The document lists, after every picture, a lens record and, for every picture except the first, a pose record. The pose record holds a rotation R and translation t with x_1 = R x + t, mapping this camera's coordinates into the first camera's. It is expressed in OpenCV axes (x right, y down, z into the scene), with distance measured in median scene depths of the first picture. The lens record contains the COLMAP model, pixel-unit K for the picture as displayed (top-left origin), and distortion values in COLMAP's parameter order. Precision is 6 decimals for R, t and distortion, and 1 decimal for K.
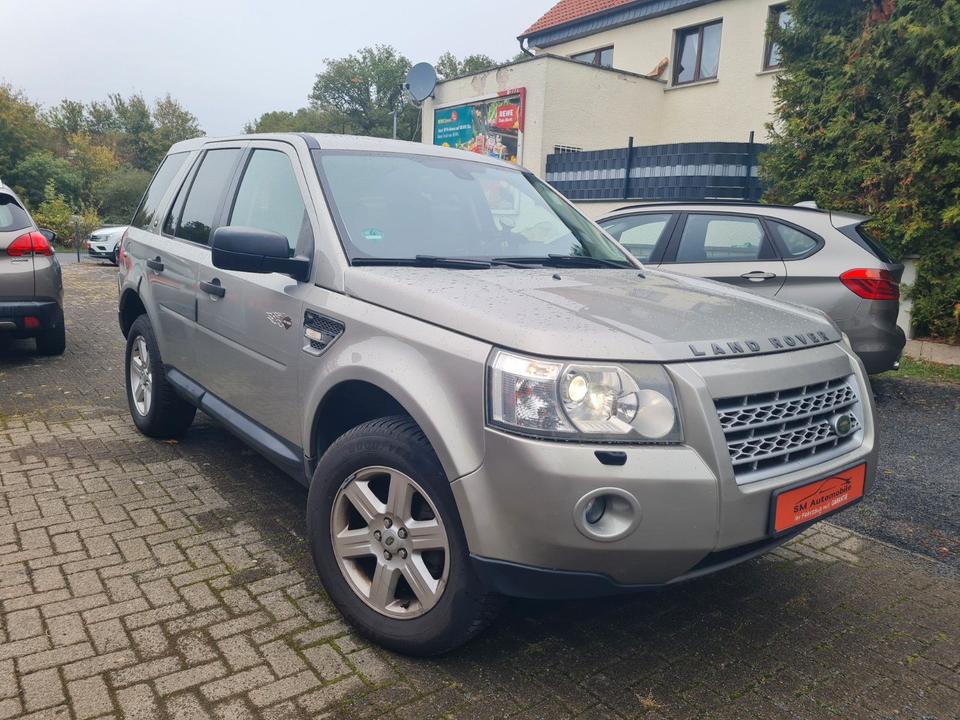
lens RADIAL K [[728.0, 0, 476.7], [0, 728.0, 358.5], [0, 0, 1]] dist [0.064103, -0.055667]
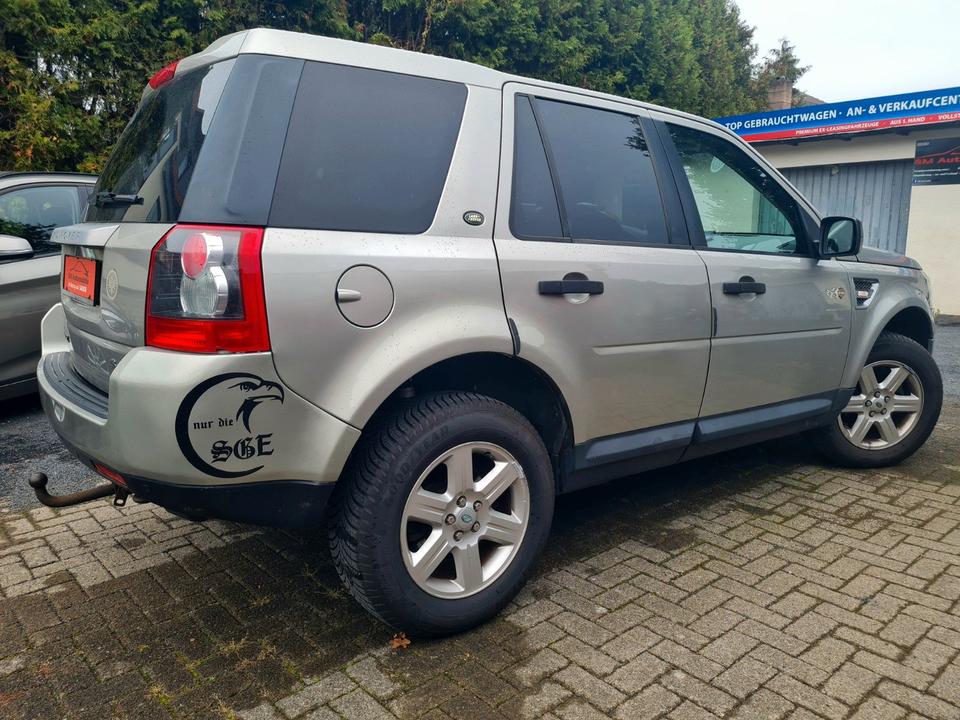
lens RADIAL K [[728.0, 0, 492.7], [0, 728.0, 360.8], [0, 0, 1]] dist [0.064103, -0.055667]
pose [[-0.102329, -0.214748, 0.971294, -1.051129], [0.166681, 0.958913, 0.229571, -0.215678], [-0.980687, 0.185388, -0.062330, 1.108036]]
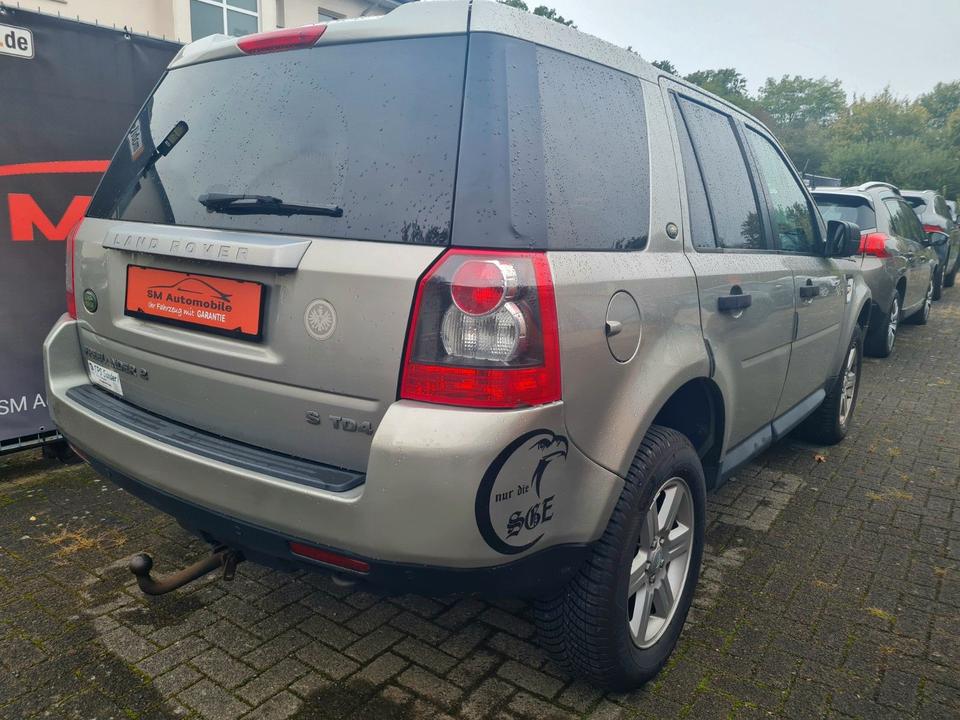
lens RADIAL K [[728.0, 0, 483.5], [0, 728.0, 365.3], [0, 0, 1]] dist [0.064103, -0.055667]
pose [[-0.384067, -0.254662, 0.887491, -0.899124], [0.116842, 0.940077, 0.320316, -0.290676], [-0.915882, 0.226719, -0.331298, 1.399004]]
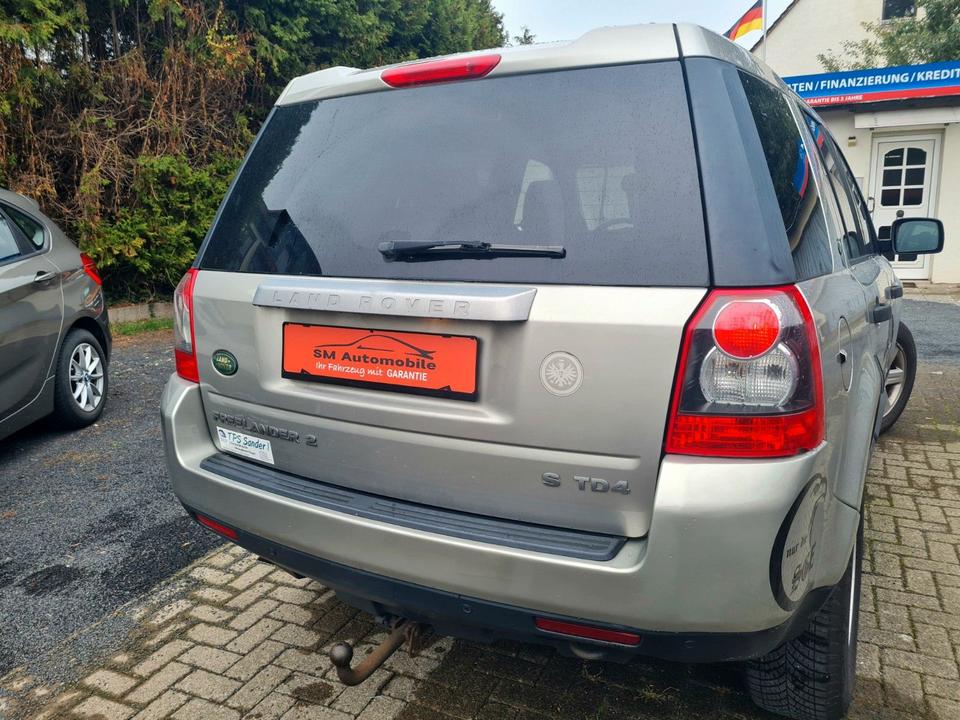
lens RADIAL K [[728.0, 0, 495.5], [0, 728.0, 359.4], [0, 0, 1]] dist [0.064103, -0.055667]
pose [[-0.484932, -0.209999, 0.848965, -0.792418], [0.157073, 0.934044, 0.320765, -0.328680], [-0.860331, 0.288899, -0.419962, 1.530621]]
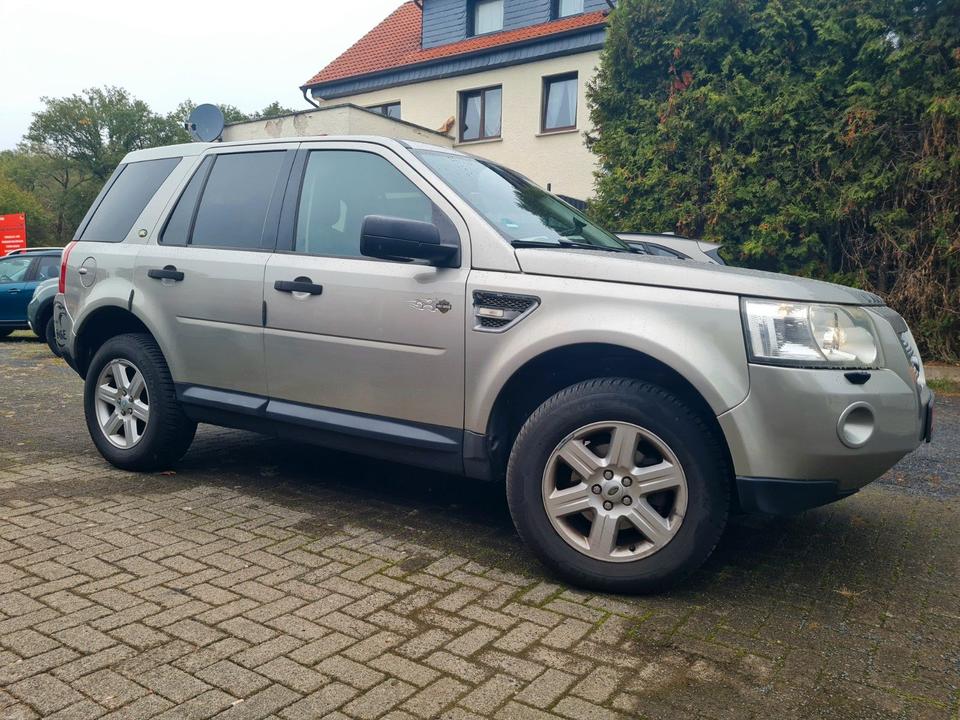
lens RADIAL K [[728.0, 0, 477.1], [0, 728.0, 367.3], [0, 0, 1]] dist [0.064103, -0.055667]
pose [[0.943163, -0.052140, 0.328216, -0.414016], [0.072266, 0.996161, -0.049414, 0.066724], [-0.324379, 0.070324, 0.943309, 0.018592]]
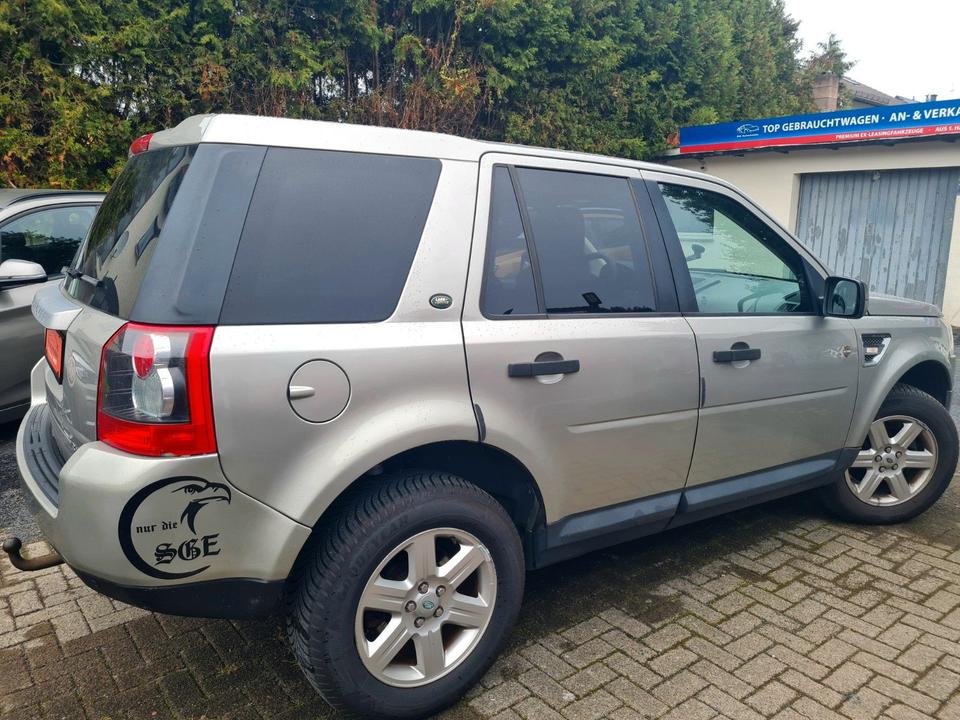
lens RADIAL K [[728.0, 0, 491.4], [0, 728.0, 355.6], [0, 0, 1]] dist [0.064103, -0.055667]
pose [[-0.045301, -0.231738, 0.971723, -1.023032], [0.155221, 0.959275, 0.236006, -0.283319], [-0.986841, 0.161523, -0.007486, 1.035332]]
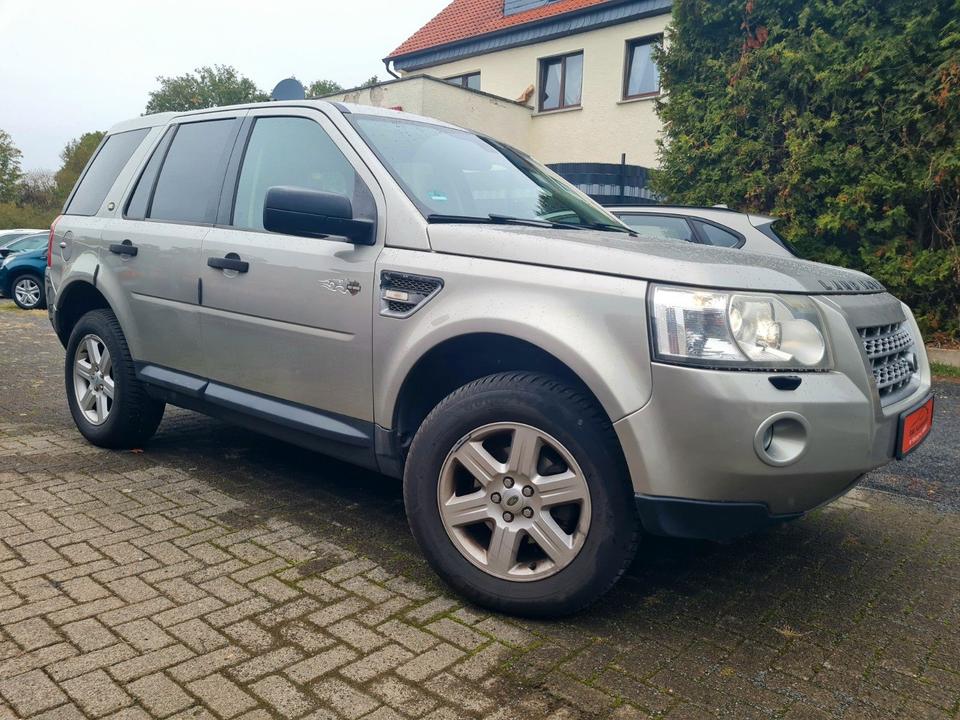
lens RADIAL K [[728.0, 0, 480.8], [0, 728.0, 367.6], [0, 0, 1]] dist [0.064103, -0.055667]
pose [[0.978094, -0.038298, 0.204611, -0.220065], [0.043683, 0.998806, -0.021867, 0.059462], [-0.203529, 0.030326, 0.978599, 0.043167]]
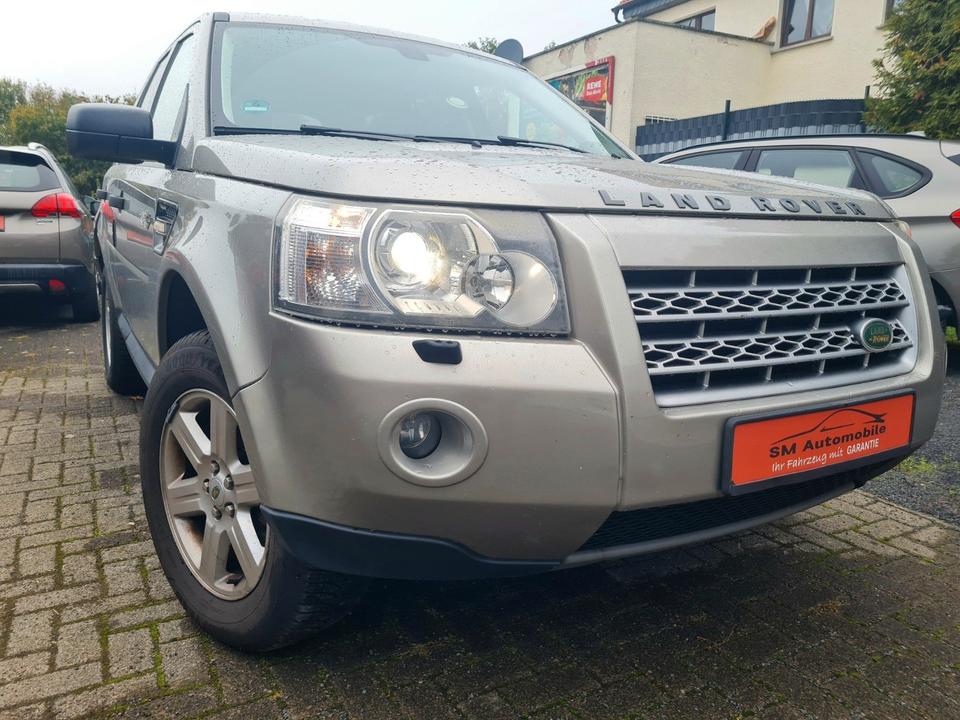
lens RADIAL K [[728.0, 0, 482.2], [0, 728.0, 359.9], [0, 0, 1]] dist [0.064103, -0.055667]
pose [[0.990248, 0.006960, -0.139141, 0.154898], [-0.006128, 0.999961, 0.006405, 0.069811], [0.139180, -0.005489, 0.990252, 0.196887]]
